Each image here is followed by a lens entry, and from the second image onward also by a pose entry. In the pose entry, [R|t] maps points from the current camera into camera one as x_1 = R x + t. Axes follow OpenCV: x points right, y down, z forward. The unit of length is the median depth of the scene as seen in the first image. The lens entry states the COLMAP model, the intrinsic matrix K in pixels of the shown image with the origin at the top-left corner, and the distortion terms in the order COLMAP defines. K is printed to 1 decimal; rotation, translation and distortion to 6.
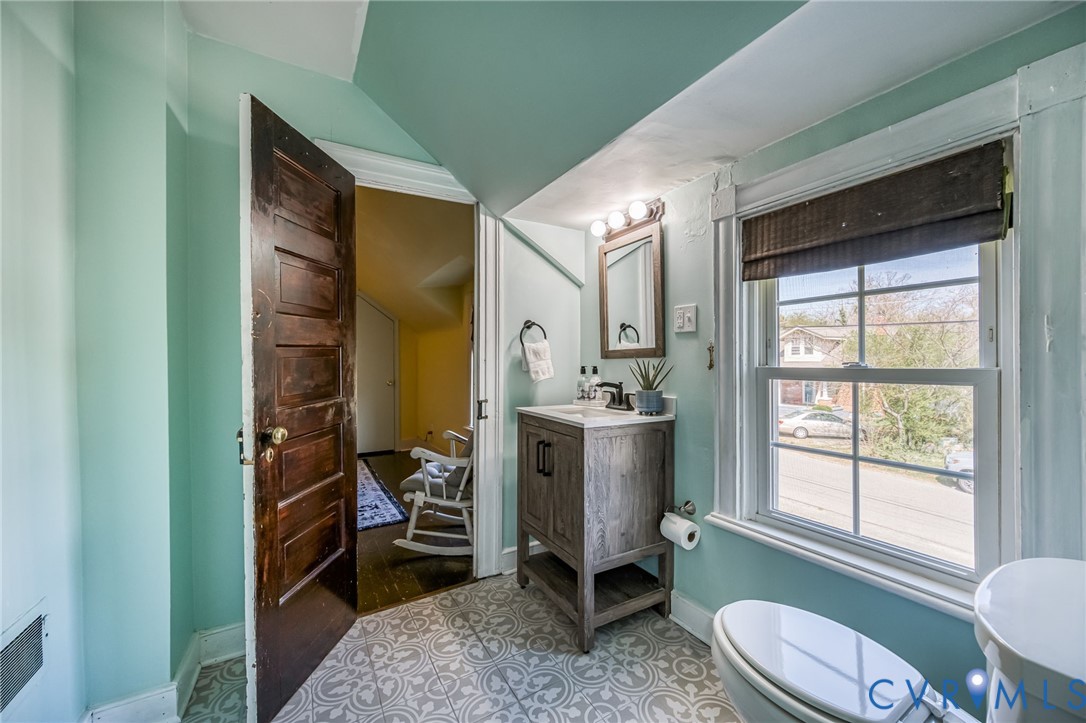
lens RADIAL K [[422.9, 0, 542.0], [0, 422.9, 360.7], [0, 0, 1]] dist [-0.009736, 0.000413]
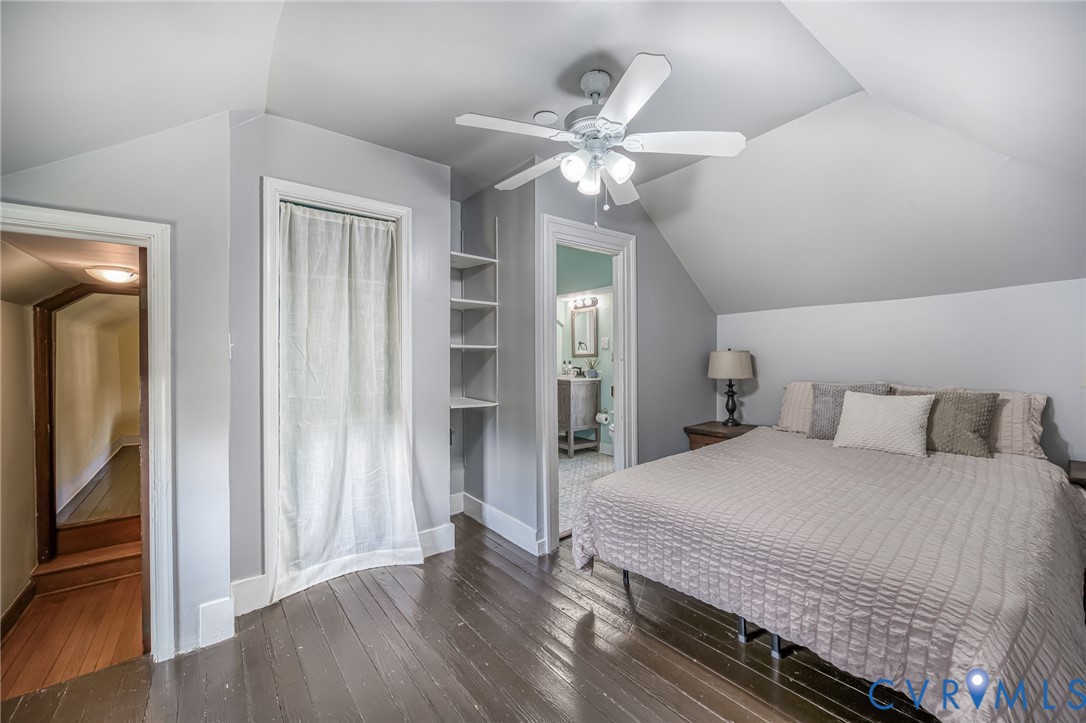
lens RADIAL K [[422.9, 0, 544.3], [0, 422.9, 362.4], [0, 0, 1]] dist [-0.009736, 0.000413]
pose [[0.988731, 0.001511, 0.149694, -0.443330], [-0.002454, 0.999978, 0.006117, 0.009506], [-0.149681, -0.006416, 0.988713, -1.597241]]
